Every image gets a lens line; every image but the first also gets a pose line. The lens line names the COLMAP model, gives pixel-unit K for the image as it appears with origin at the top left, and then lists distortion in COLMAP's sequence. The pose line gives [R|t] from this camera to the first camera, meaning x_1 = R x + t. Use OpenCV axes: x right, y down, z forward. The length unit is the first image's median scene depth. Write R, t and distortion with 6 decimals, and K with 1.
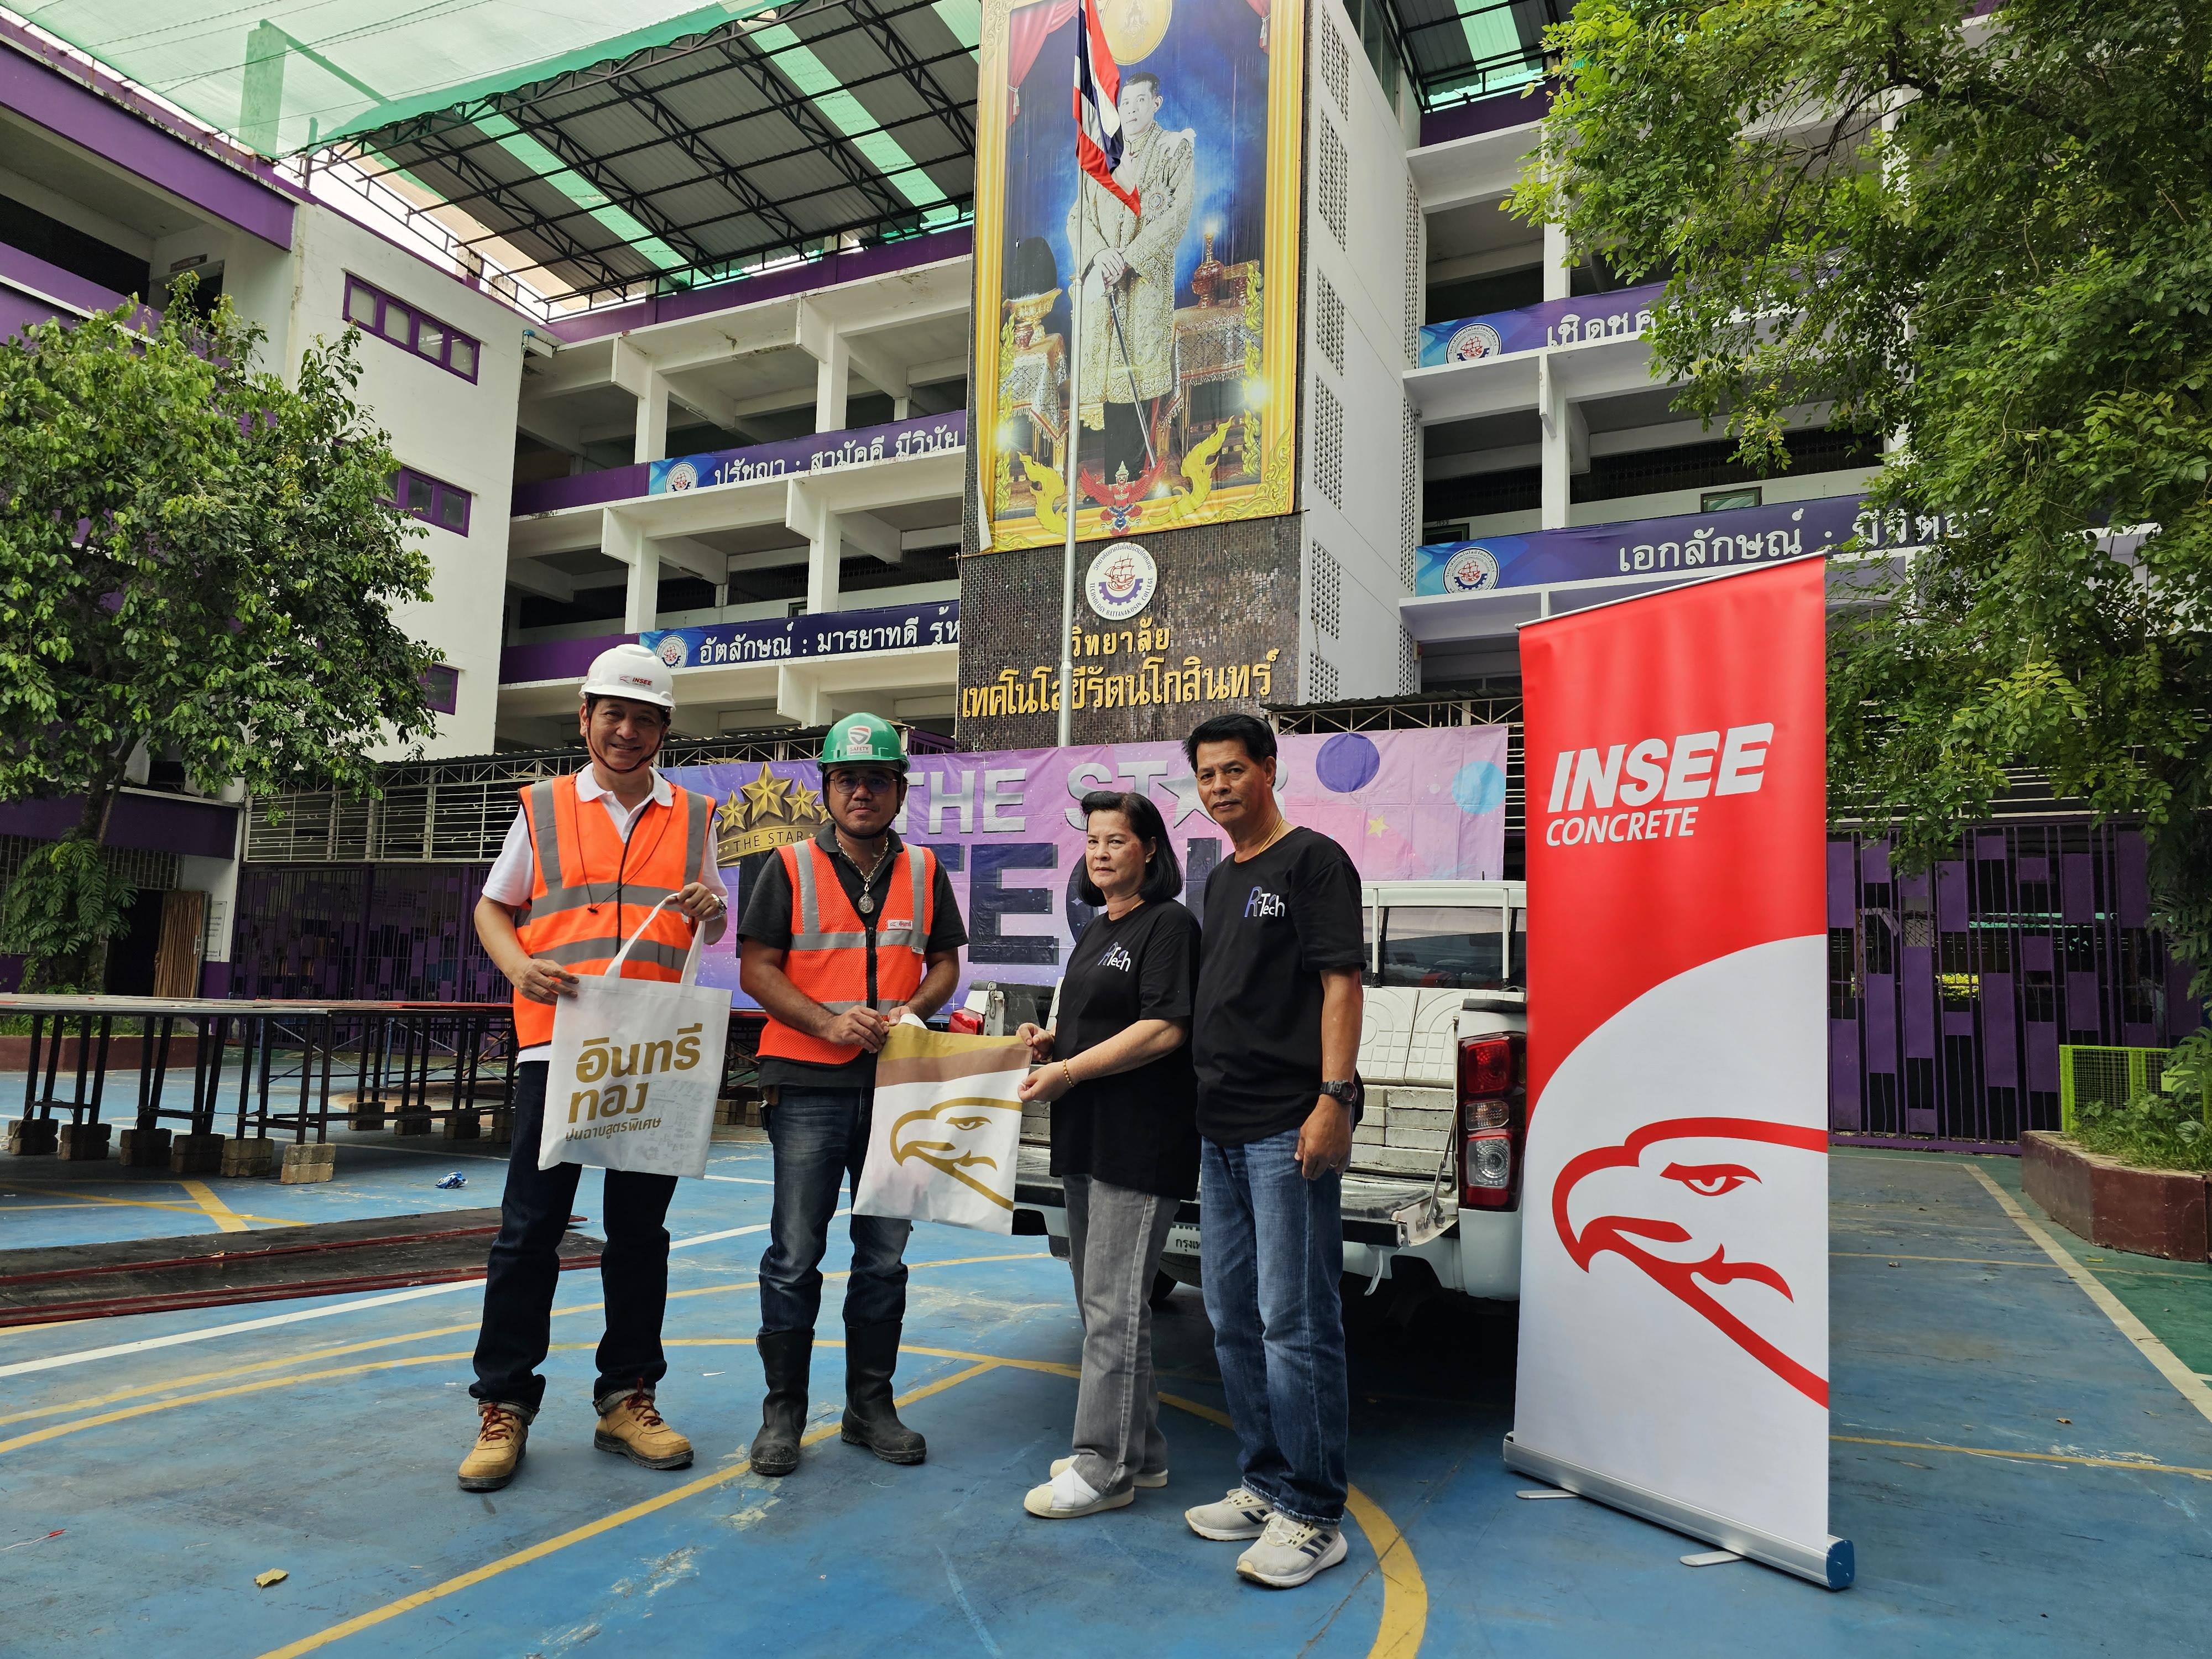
lens RADIAL K [[1482.9, 0, 1105.0], [0, 1482.9, 841.9], [0, 0, 1]] dist [0.239896, -0.232962]
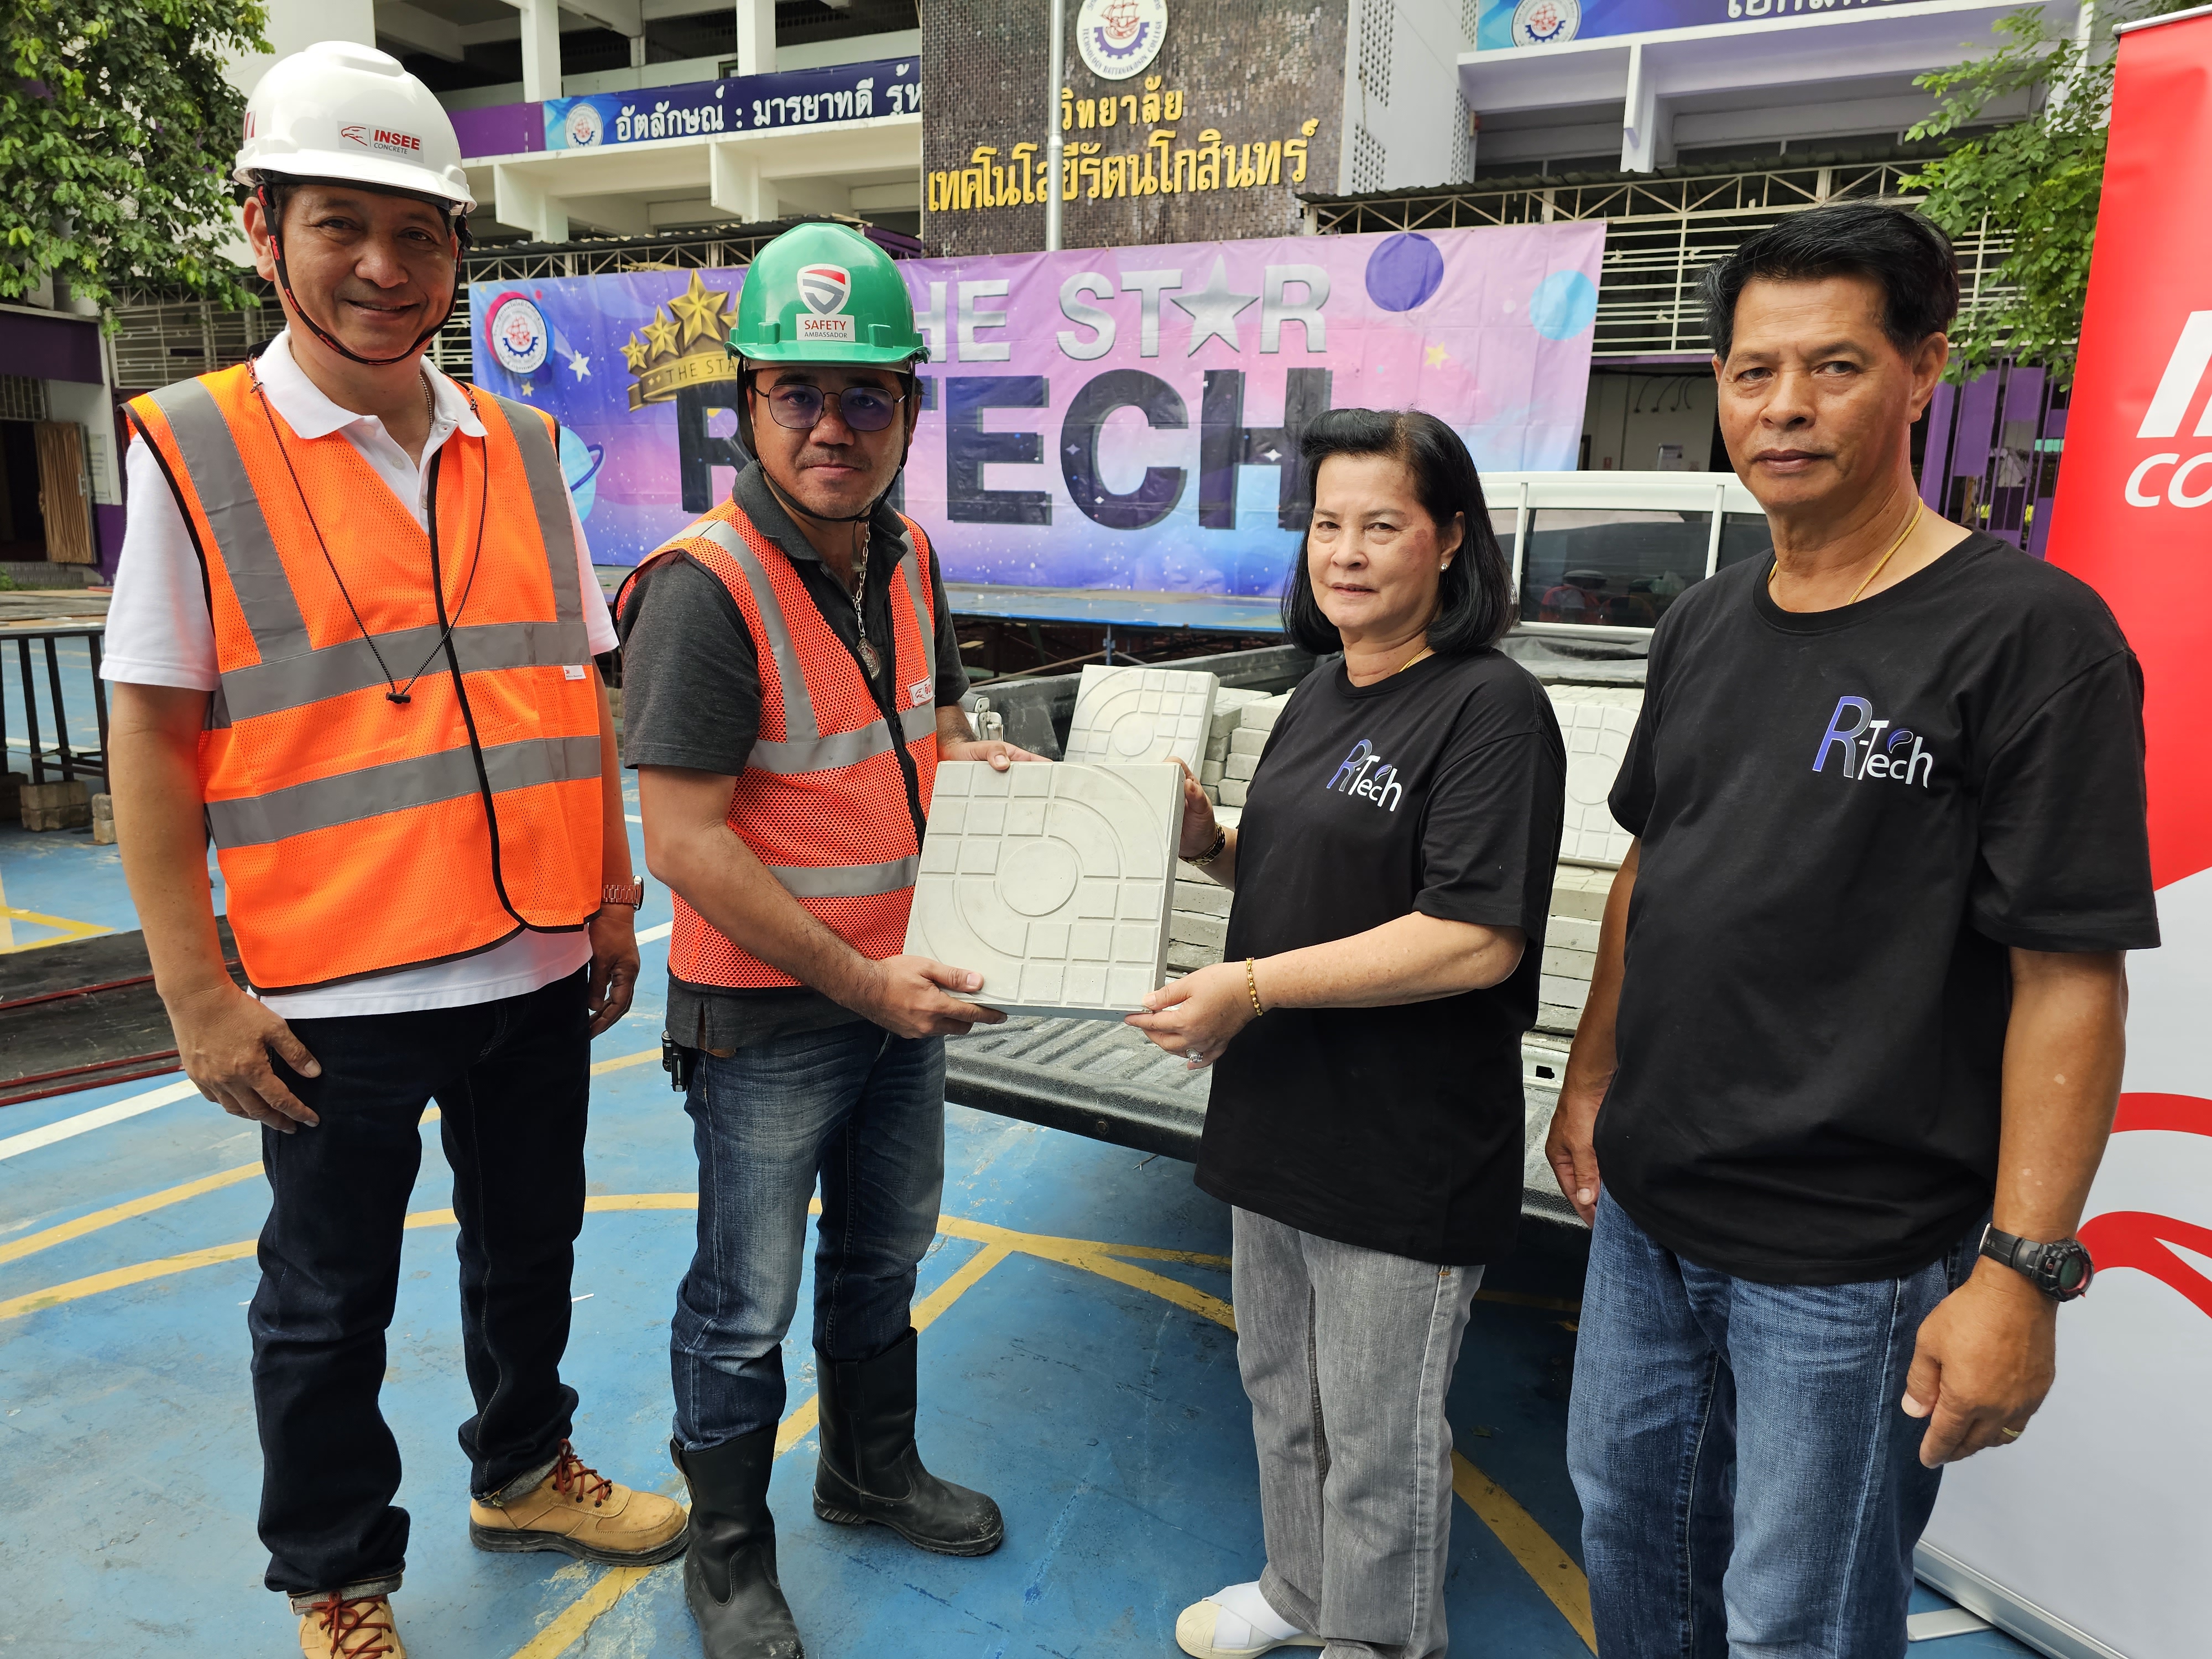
lens RADIAL K [[1513.4, 0, 1119.6], [0, 1513.4, 824.6], [0, 0, 1]] dist [0.058662, -0.018801]
pose [[0.999839, -0.006744, 0.016626, -0.006849], [0.001540, 0.955518, 0.294928, -0.008677], [-0.017876, -0.294855, 0.955375, 0.091619]]
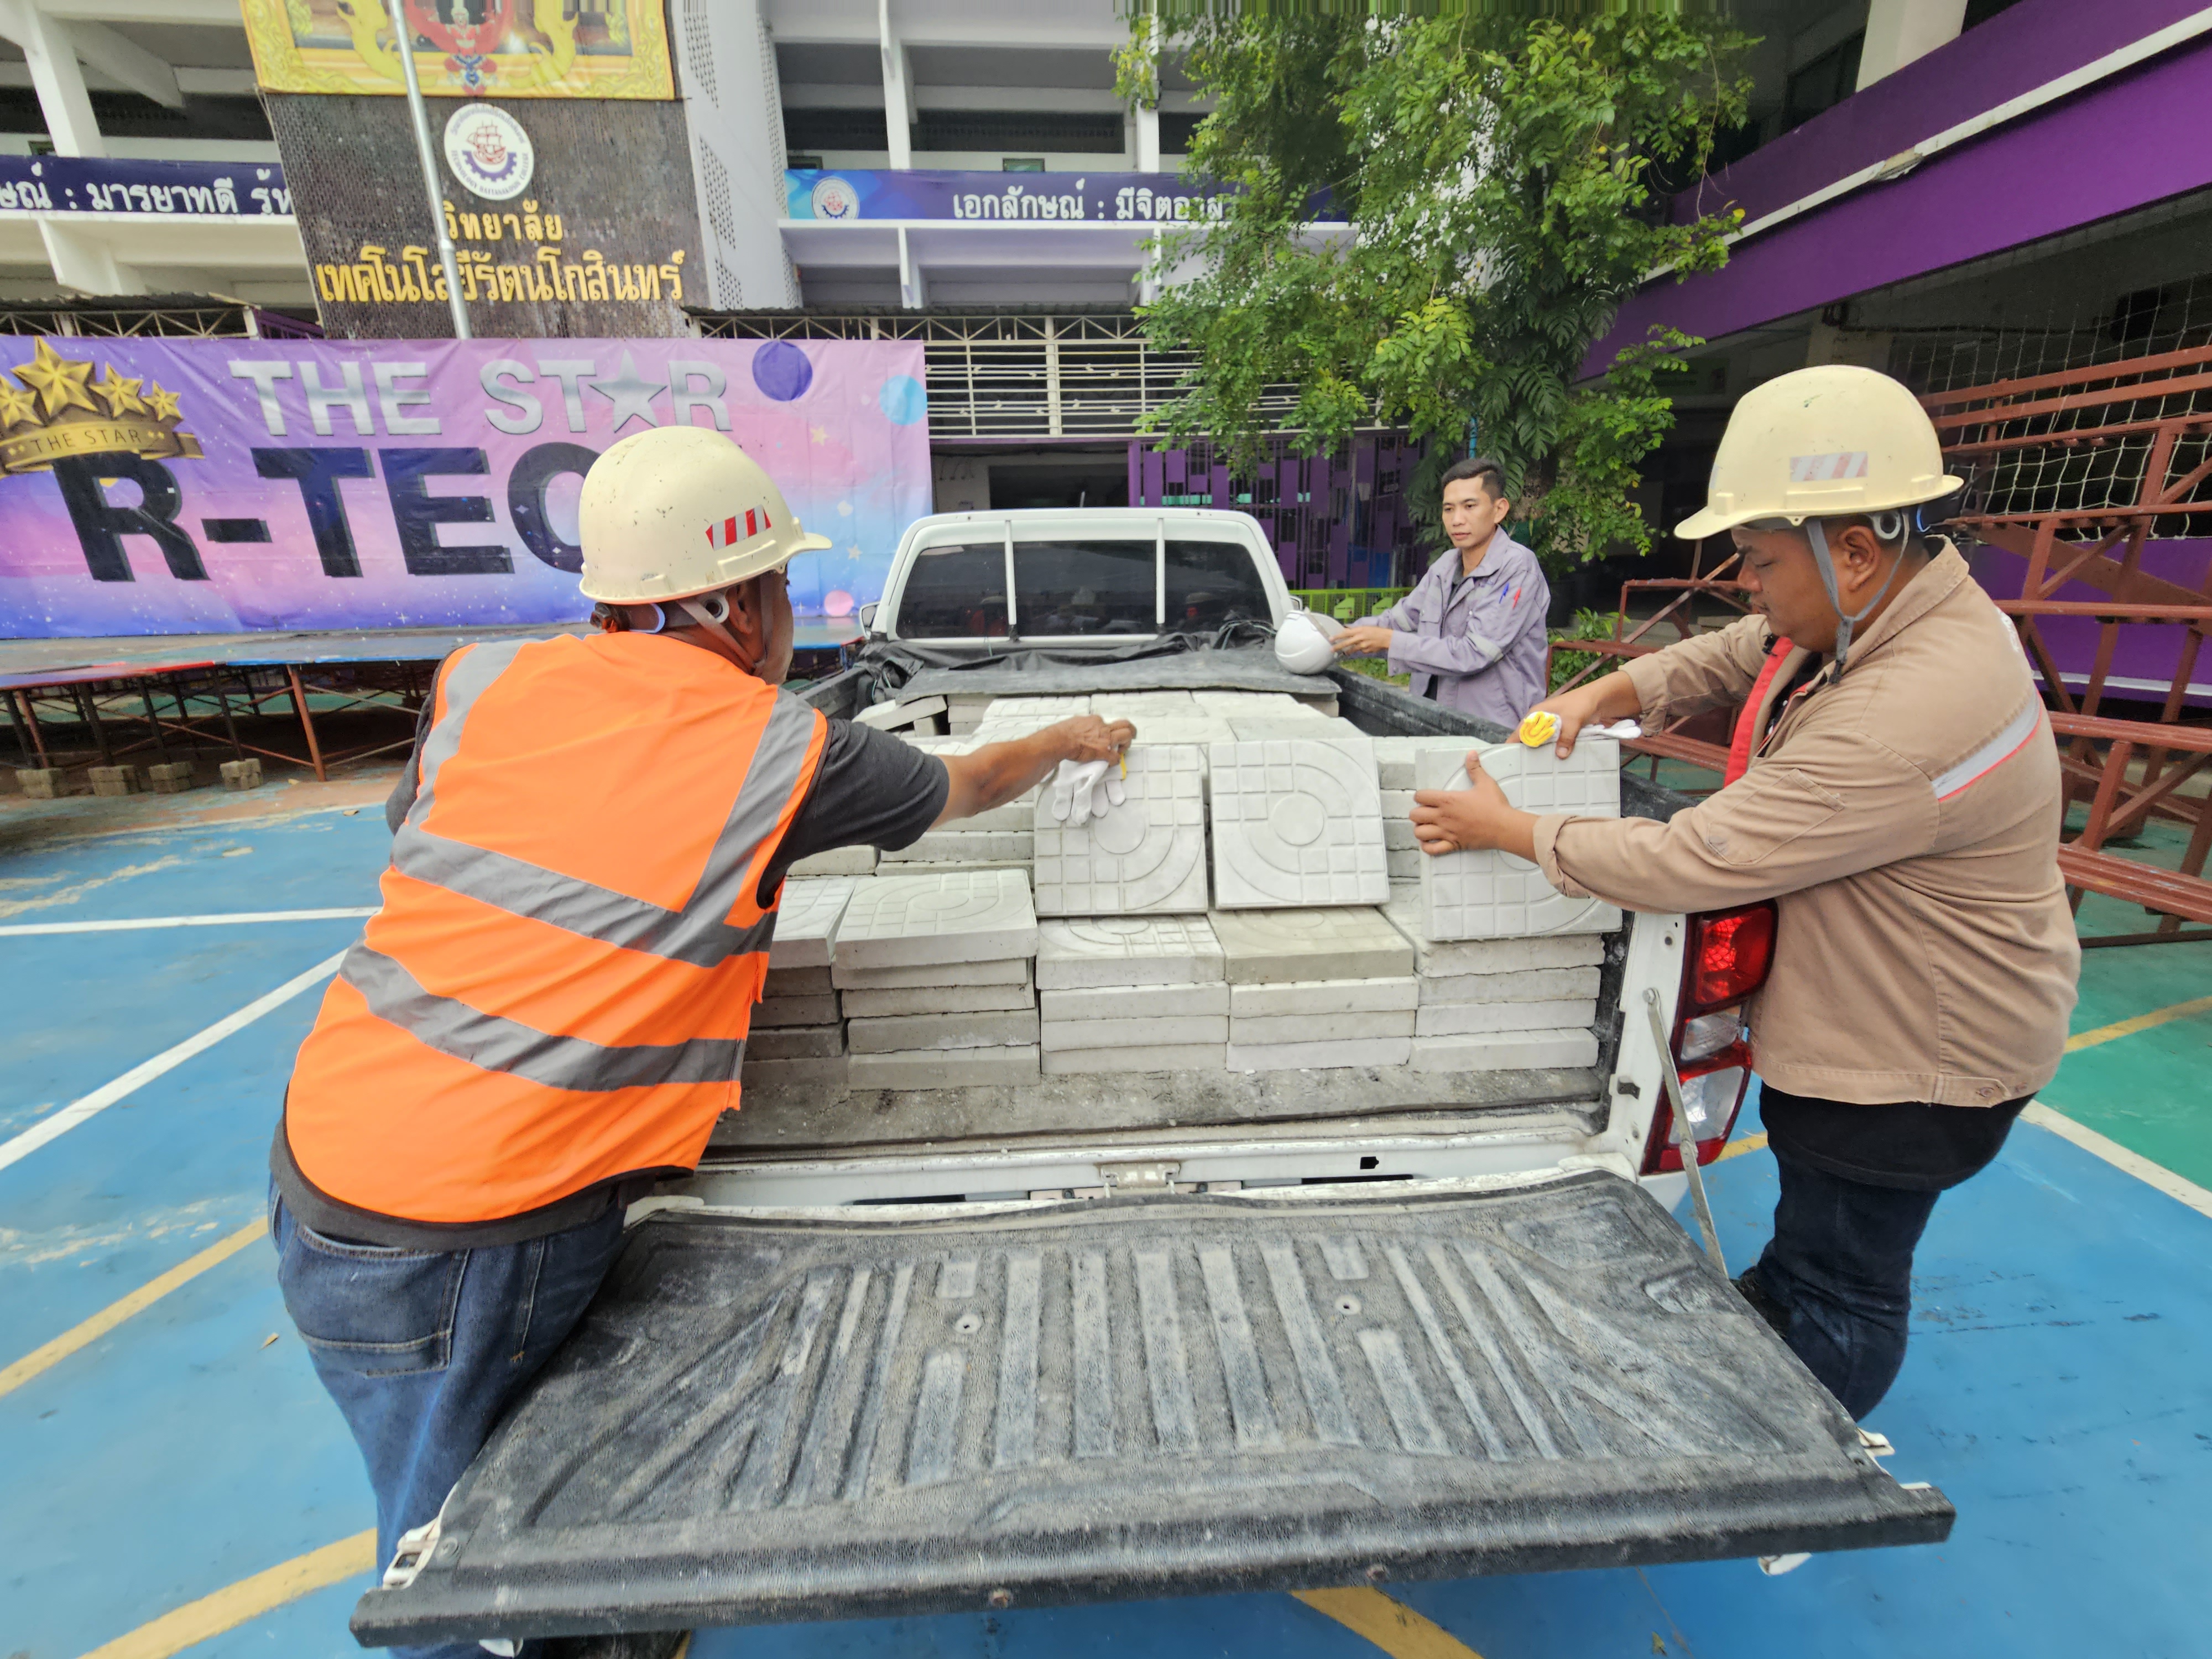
lens RADIAL K [[944.9, 0, 1136.2], [0, 944.9, 828.1], [0, 0, 1]] dist [-0.002712, 0.006248]
pose [[0.852776, -0.191083, 0.486066, -0.013955], [-0.006295, 0.926840, 0.375405, -0.003026], [-0.522238, -0.323196, 0.789184, 0.157631]]
